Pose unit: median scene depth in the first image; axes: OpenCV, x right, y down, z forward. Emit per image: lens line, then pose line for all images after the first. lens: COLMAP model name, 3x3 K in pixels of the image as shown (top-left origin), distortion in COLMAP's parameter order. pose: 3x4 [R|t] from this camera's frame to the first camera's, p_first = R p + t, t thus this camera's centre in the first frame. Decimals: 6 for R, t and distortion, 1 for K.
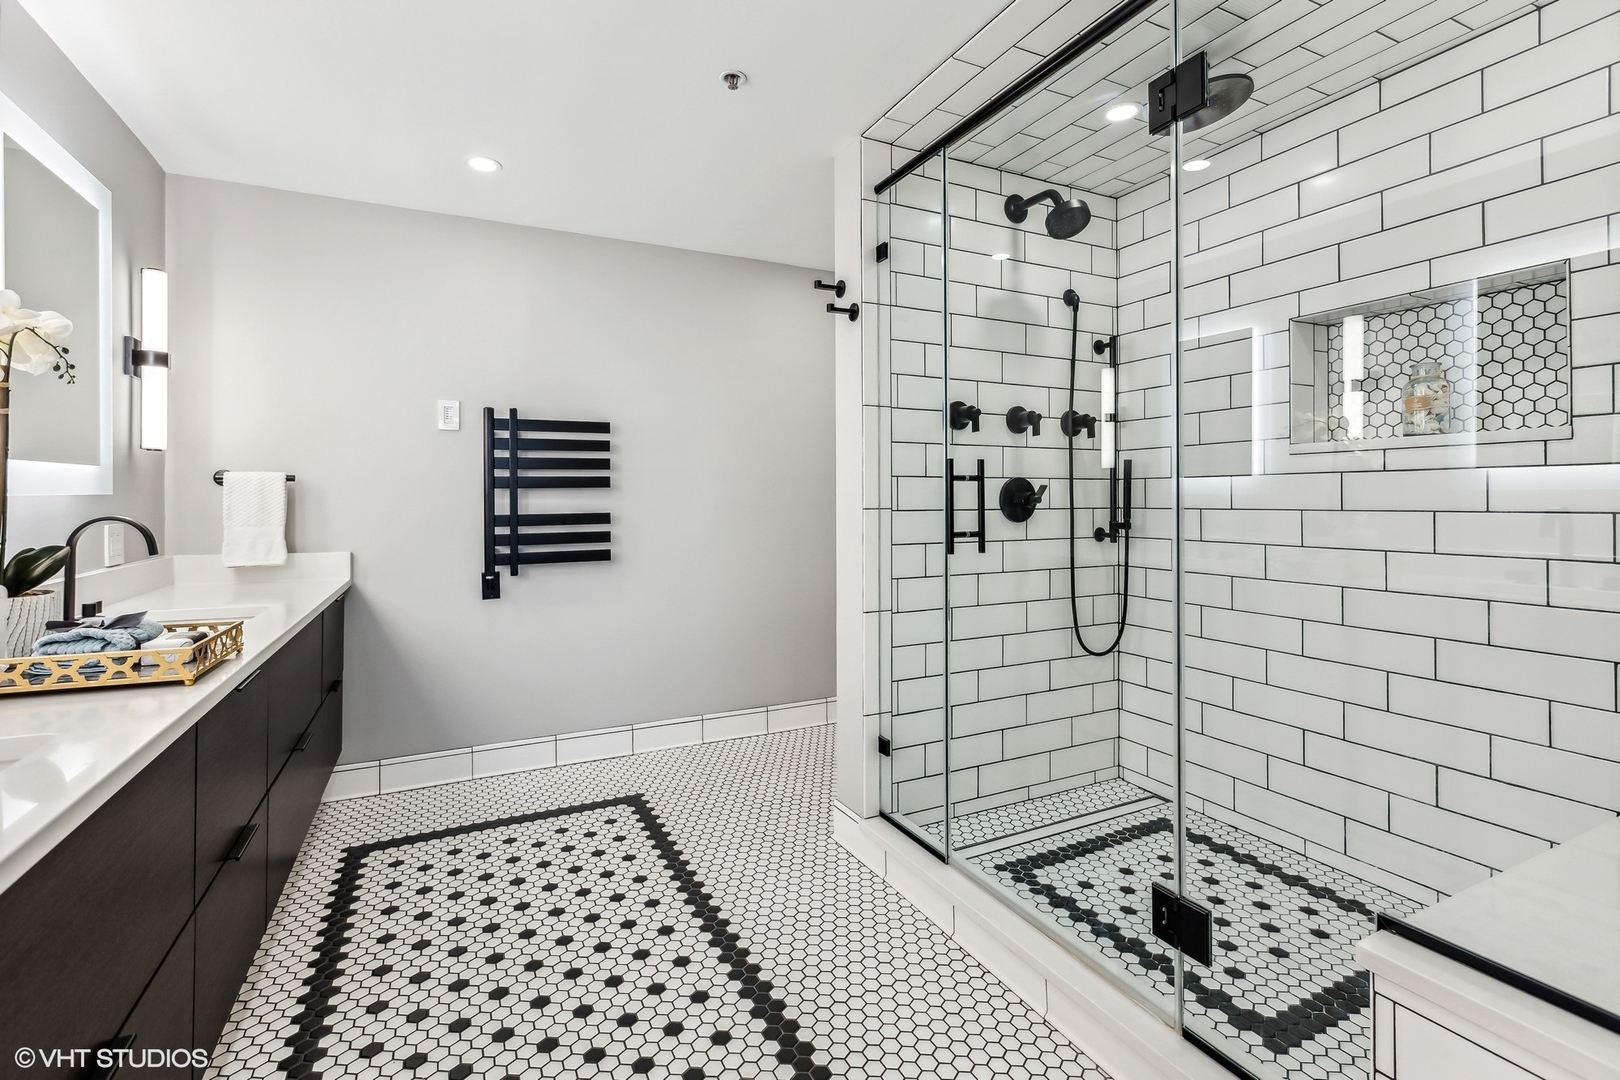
lens RADIAL K [[734.8, 0, 802.9], [0, 734.8, 495.8], [0, 0, 1]] dist [-0.000831, -0.000312]
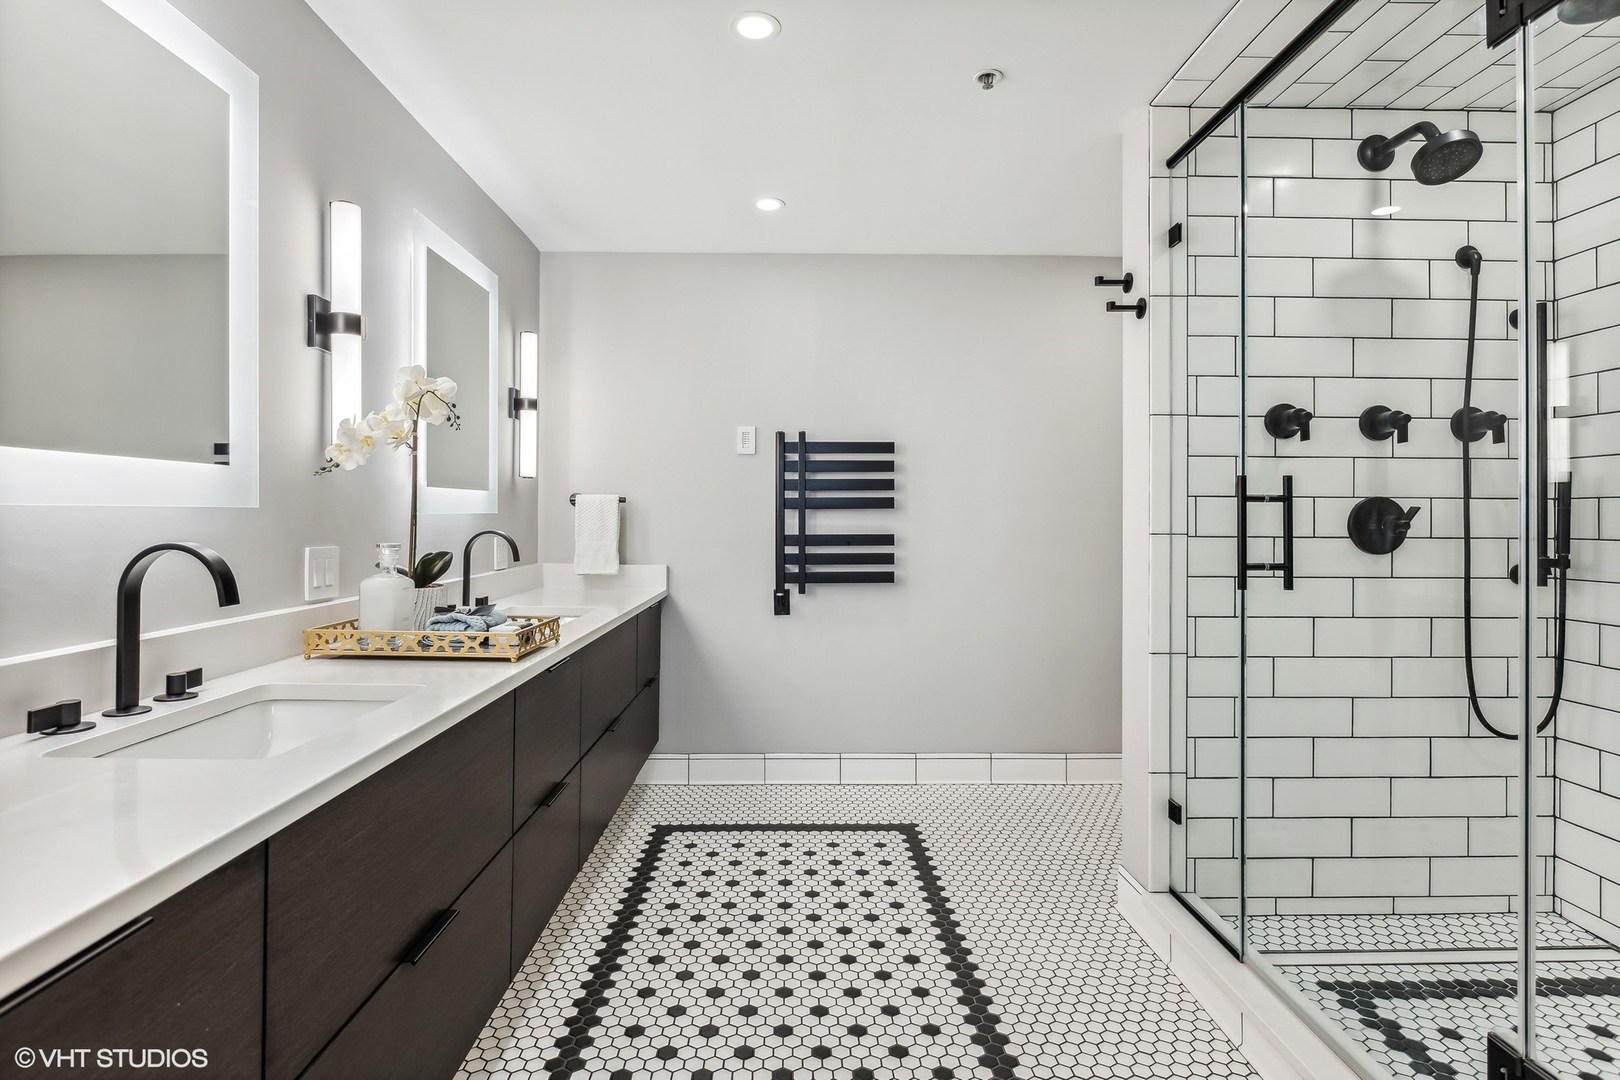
lens RADIAL K [[806.1, 0, 804.1], [0, 806.1, 514.3], [0, 0, 1]] dist [-0.004194, -0.001308]
pose [[0.904134, 0.005249, -0.427216, 0.116876], [-0.006427, 0.999978, -0.001315, -0.001729], [0.427200, 0.003935, 0.904149, -0.032480]]
